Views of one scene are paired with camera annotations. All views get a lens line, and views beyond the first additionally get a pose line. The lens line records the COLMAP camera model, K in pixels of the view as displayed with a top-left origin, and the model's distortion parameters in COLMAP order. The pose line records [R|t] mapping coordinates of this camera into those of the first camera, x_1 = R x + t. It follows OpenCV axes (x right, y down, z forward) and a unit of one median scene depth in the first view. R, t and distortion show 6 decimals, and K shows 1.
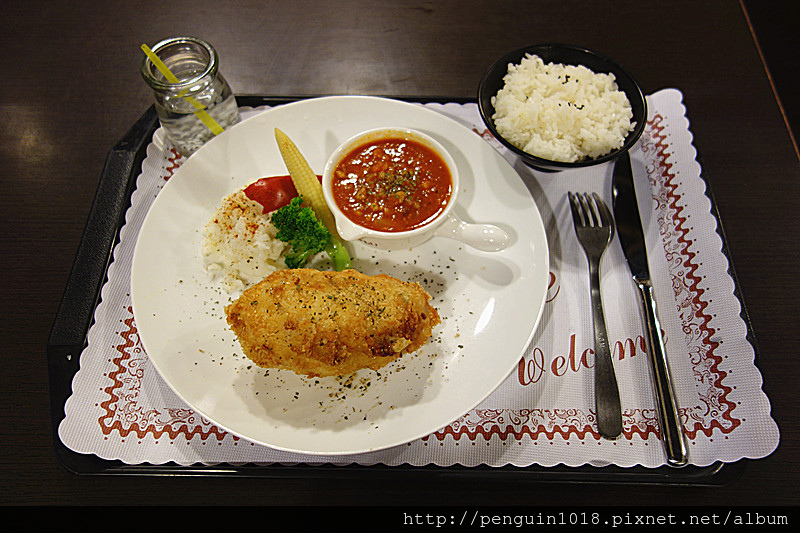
lens RADIAL K [[652.3, 0, 401.3], [0, 652.3, 265.9], [0, 0, 1]] dist [0.007930, 0.003762]
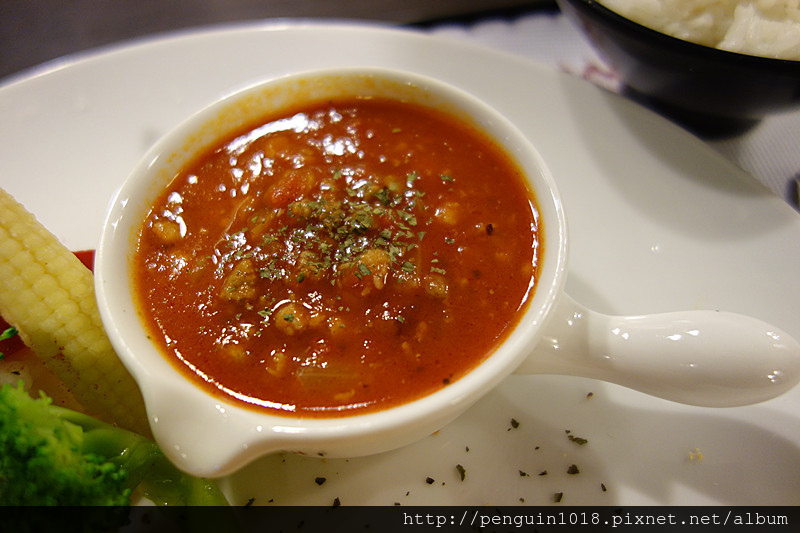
lens RADIAL K [[652.3, 0, 398.9], [0, 652.3, 265.1], [0, 0, 1]] dist [0.007930, 0.003762]
pose [[0.981073, -0.180015, 0.071345, -0.011344], [0.185375, 0.979616, -0.077386, -0.082886], [-0.055960, 0.089147, 0.994445, 0.708564]]
